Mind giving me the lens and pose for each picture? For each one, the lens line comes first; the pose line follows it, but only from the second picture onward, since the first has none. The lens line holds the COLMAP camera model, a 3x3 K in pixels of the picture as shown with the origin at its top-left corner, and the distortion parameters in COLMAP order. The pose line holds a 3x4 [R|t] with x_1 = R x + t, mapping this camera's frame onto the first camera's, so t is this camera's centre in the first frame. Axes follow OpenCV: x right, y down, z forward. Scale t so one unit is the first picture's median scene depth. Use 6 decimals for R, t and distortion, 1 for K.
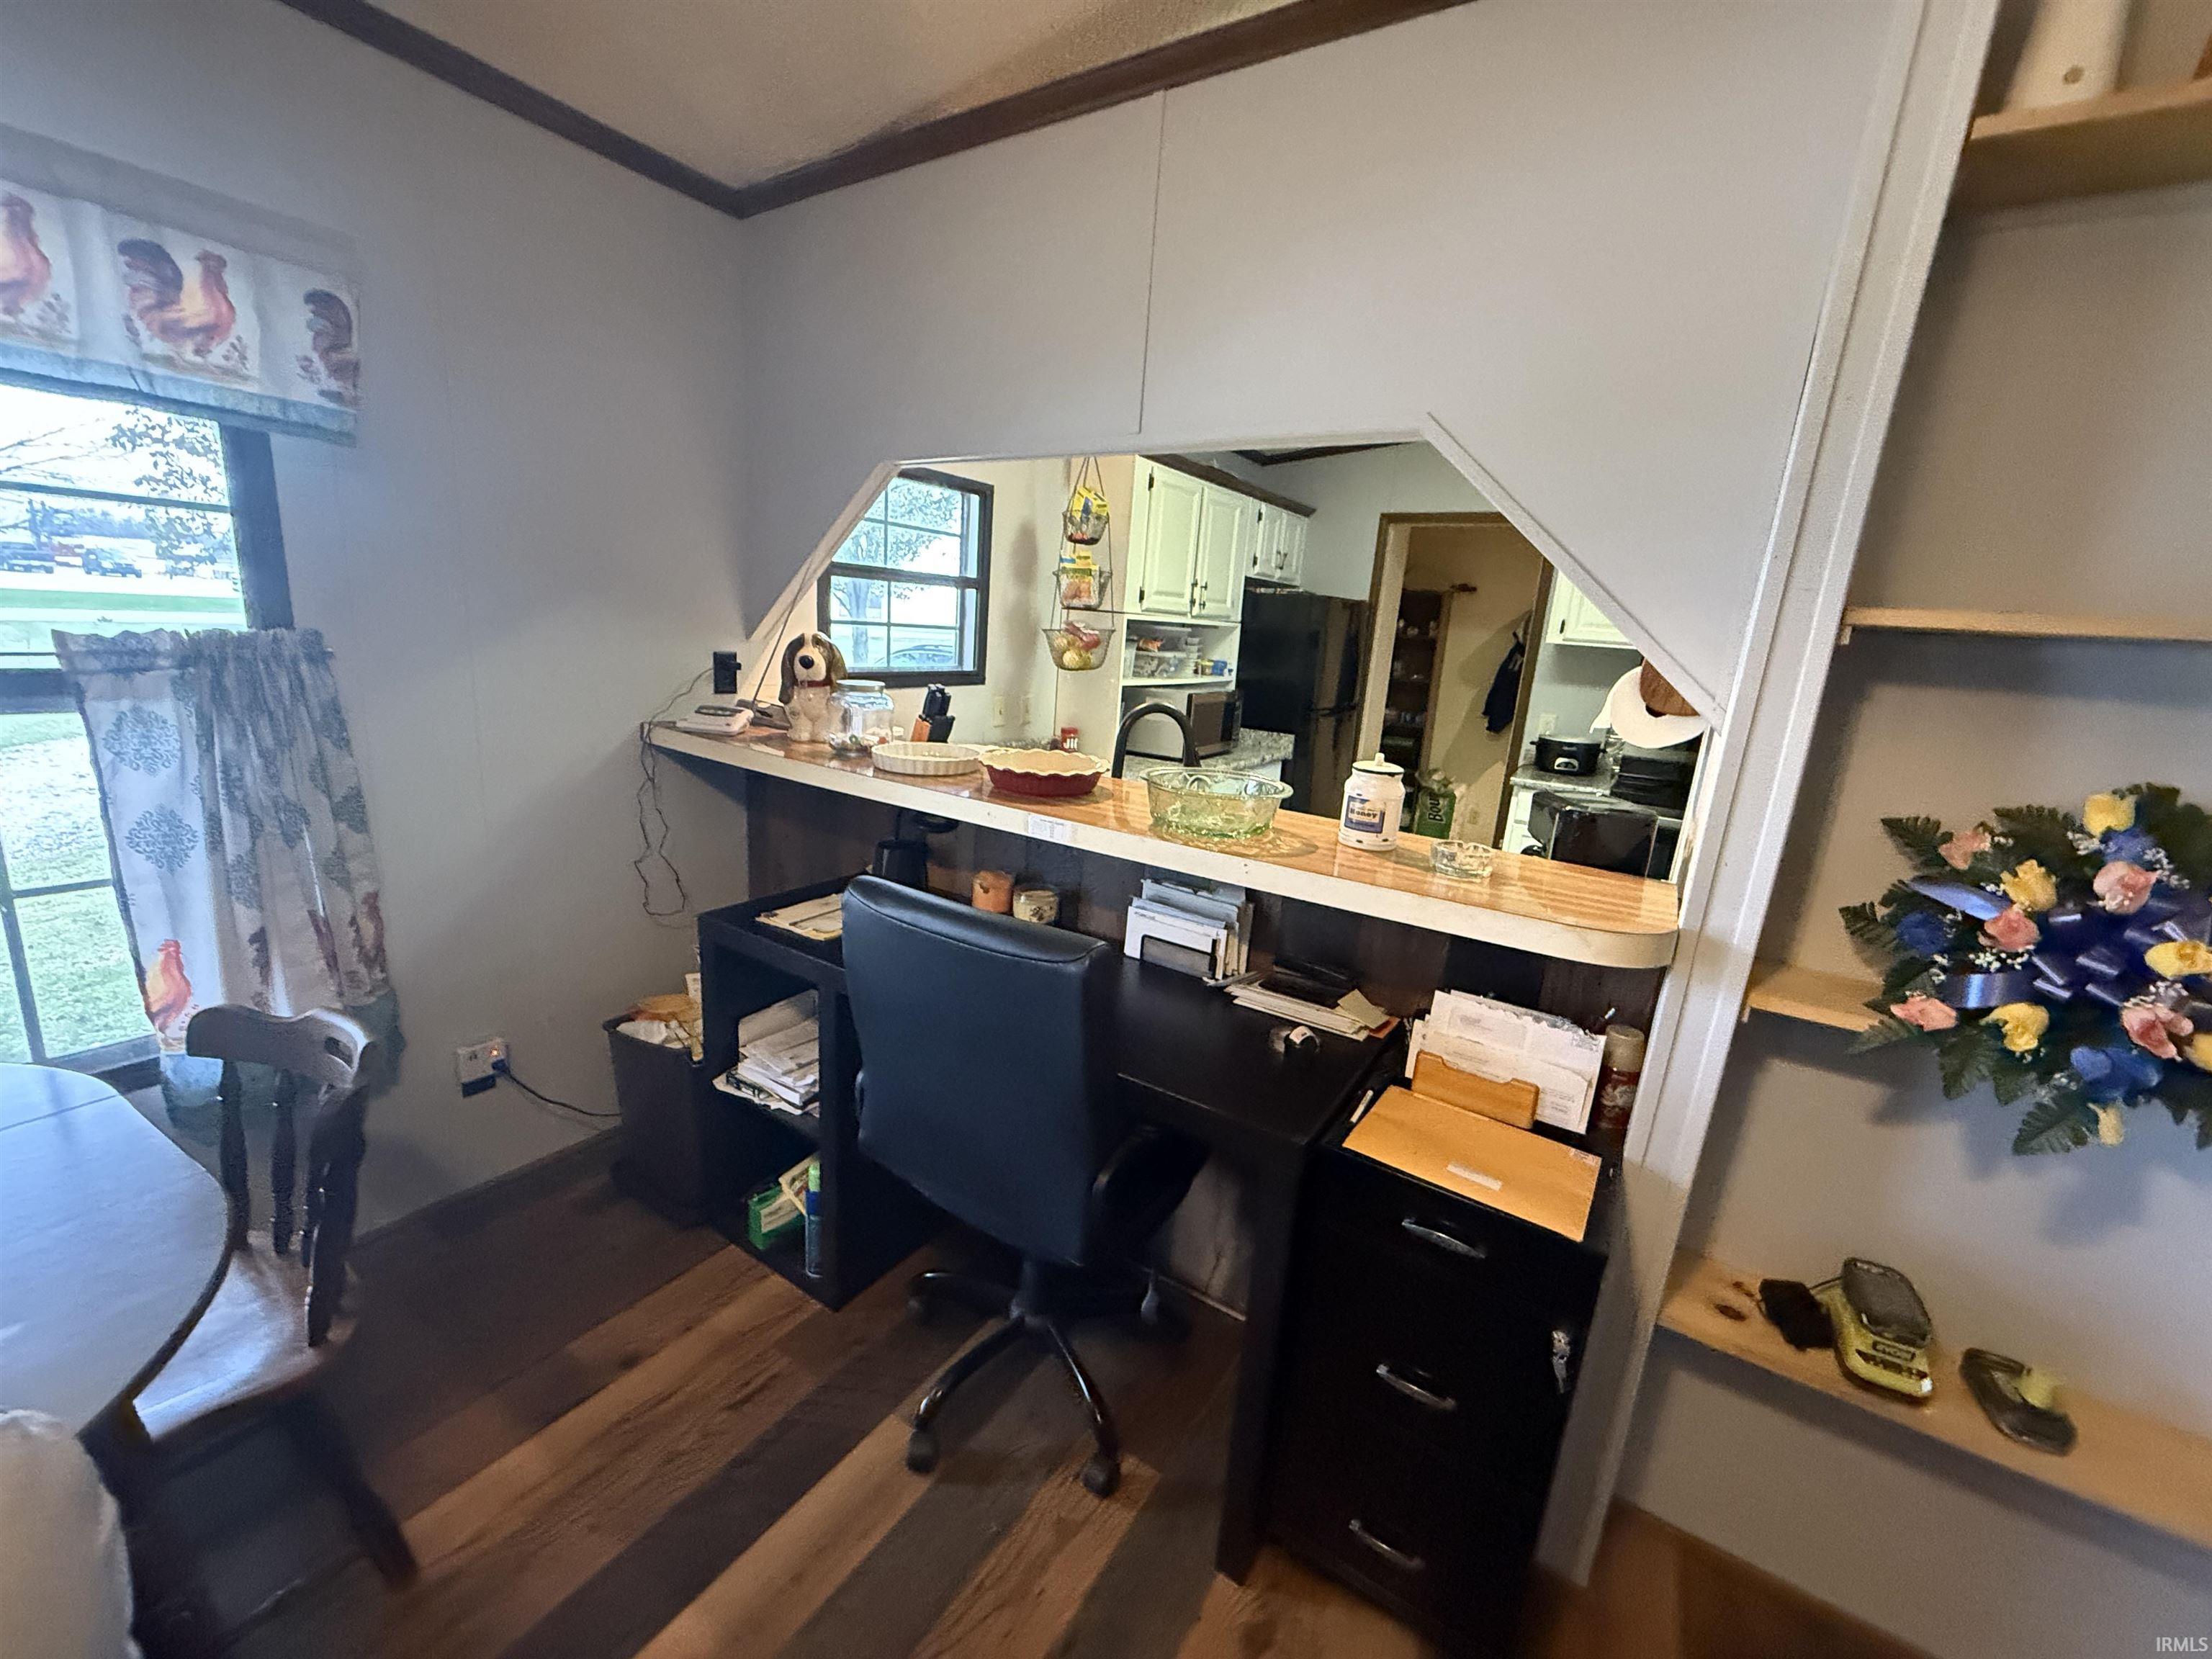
lens RADIAL K [[878.2, 0, 1106.0], [0, 878.2, 829.5], [0, 0, 1]] dist [-0.000457, -0.000011]
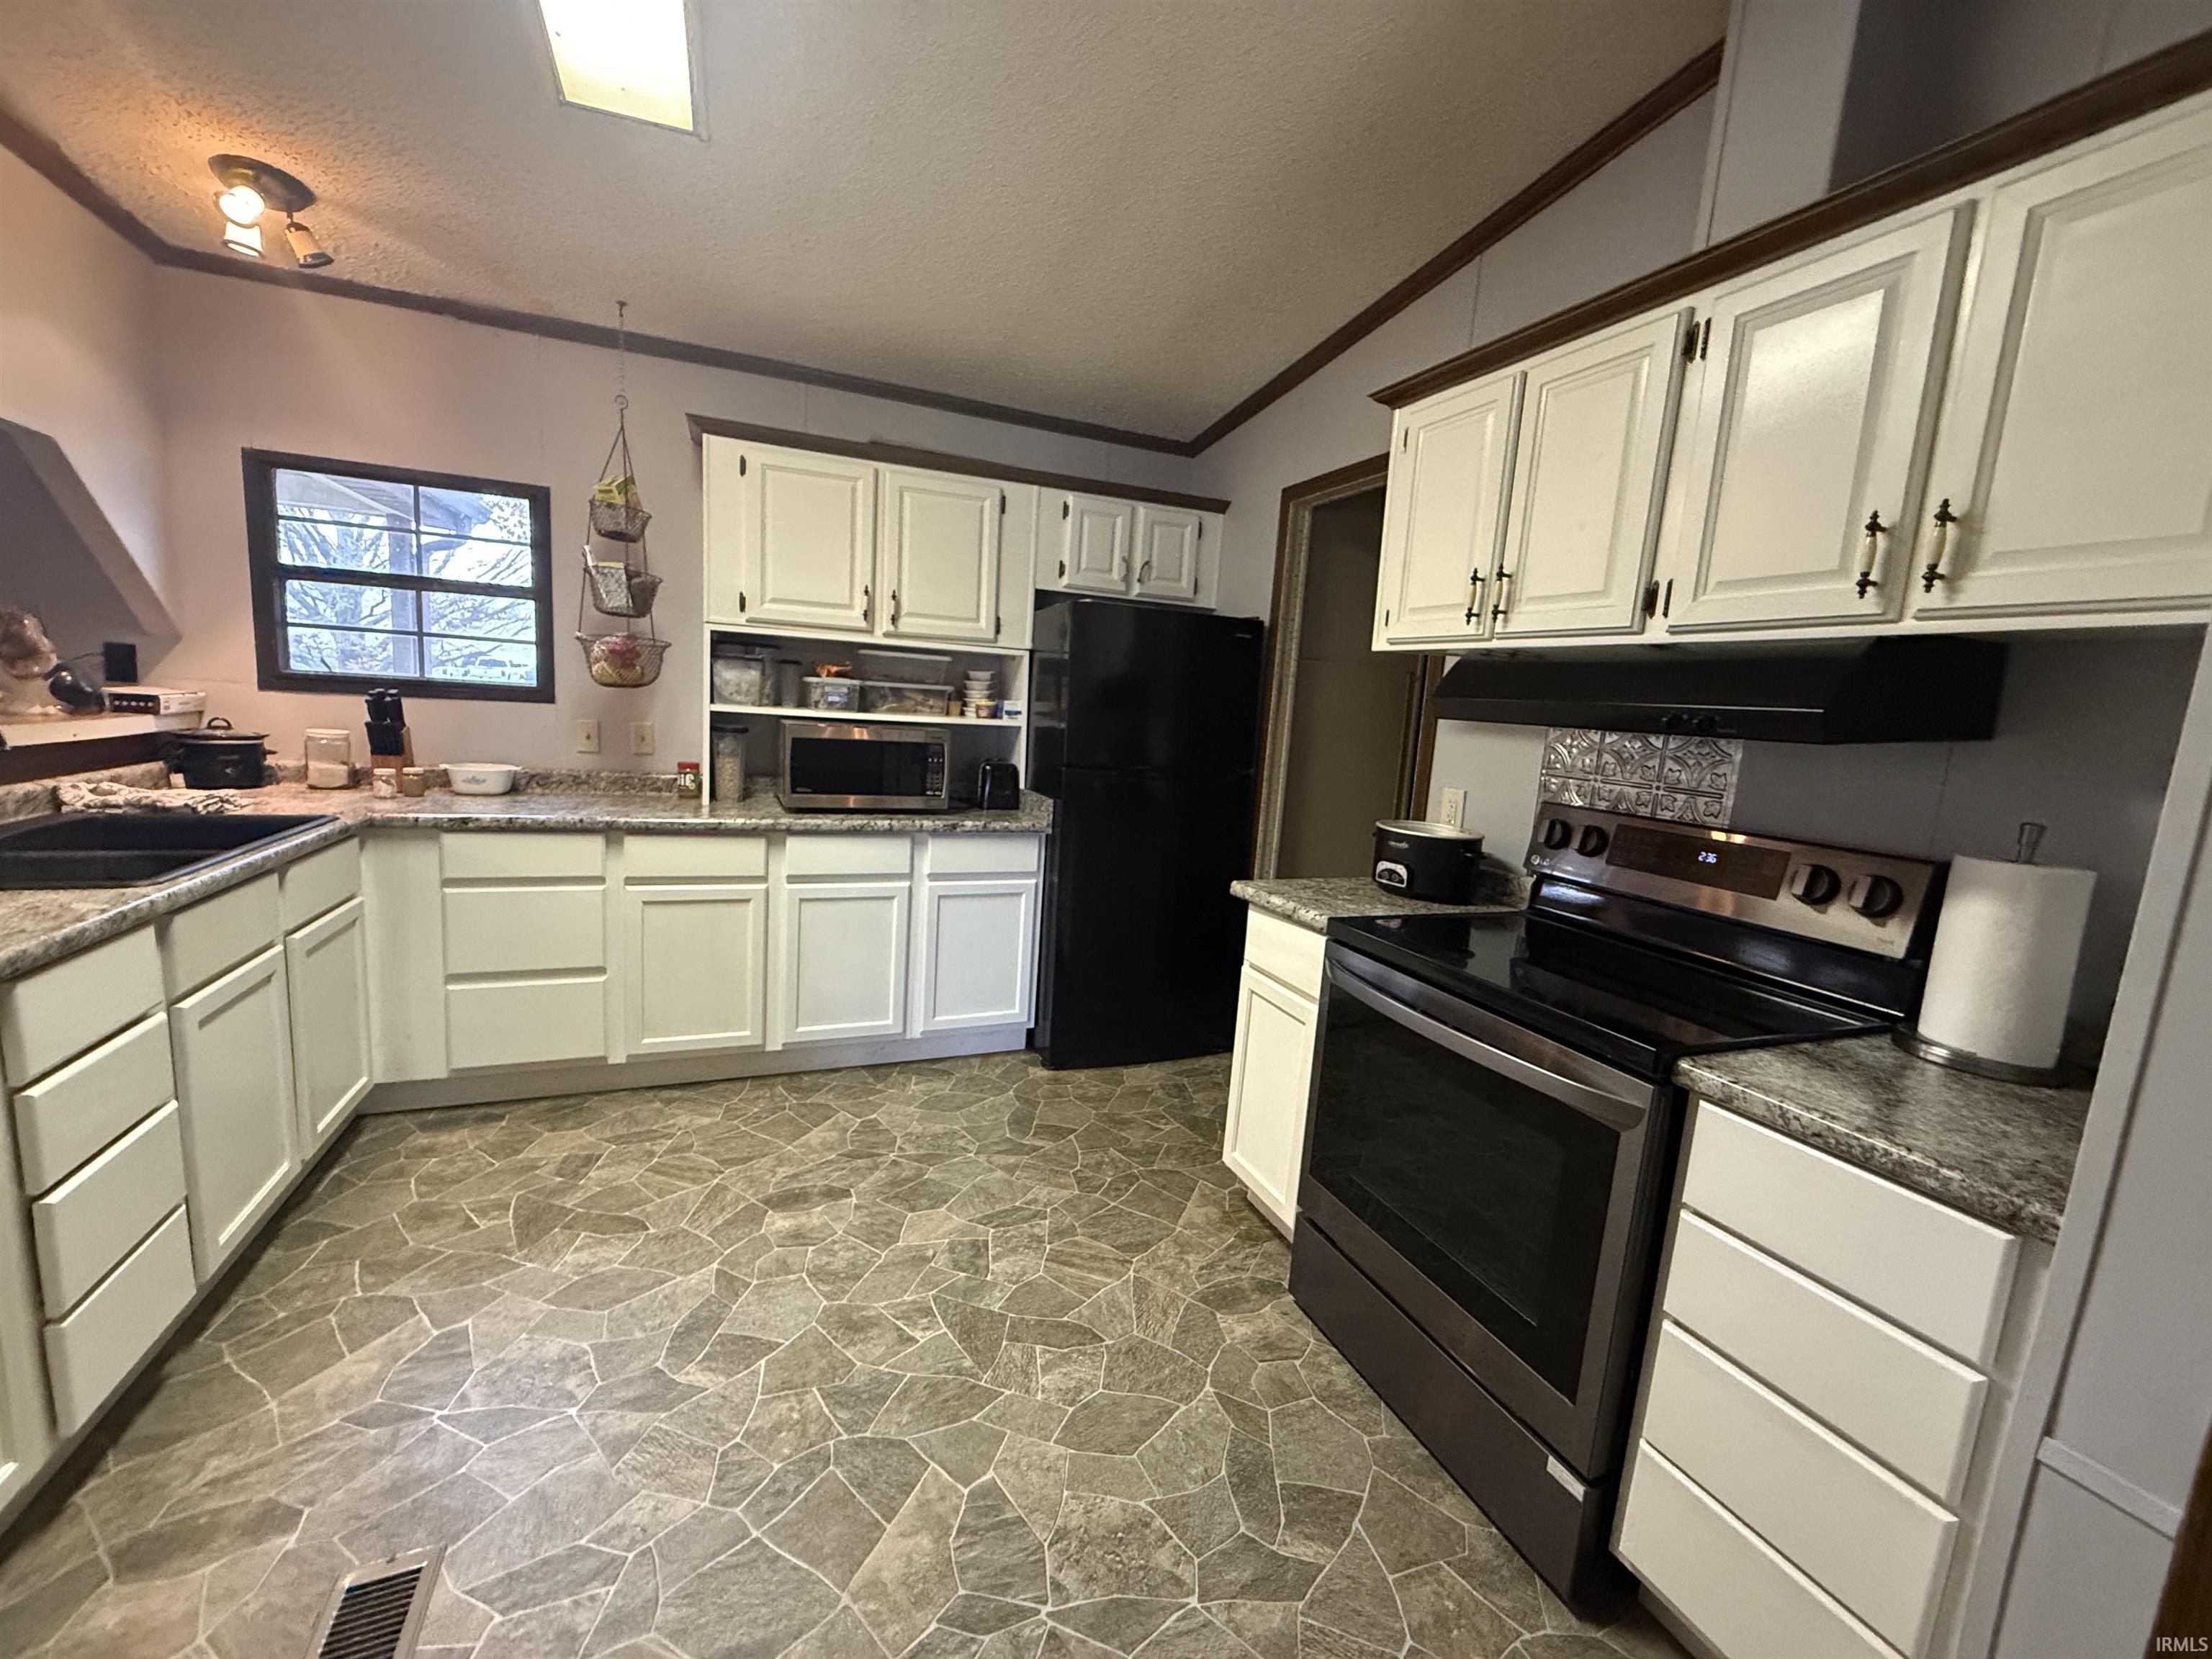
lens RADIAL K [[878.2, 0, 1106.0], [0, 878.2, 829.5], [0, 0, 1]] dist [-0.000457, -0.000011]
pose [[0.826385, 0.069562, -0.558792, 0.773549], [-0.138296, 0.987019, -0.081653, -0.037366], [0.545858, 0.144755, 0.825278, 0.528188]]
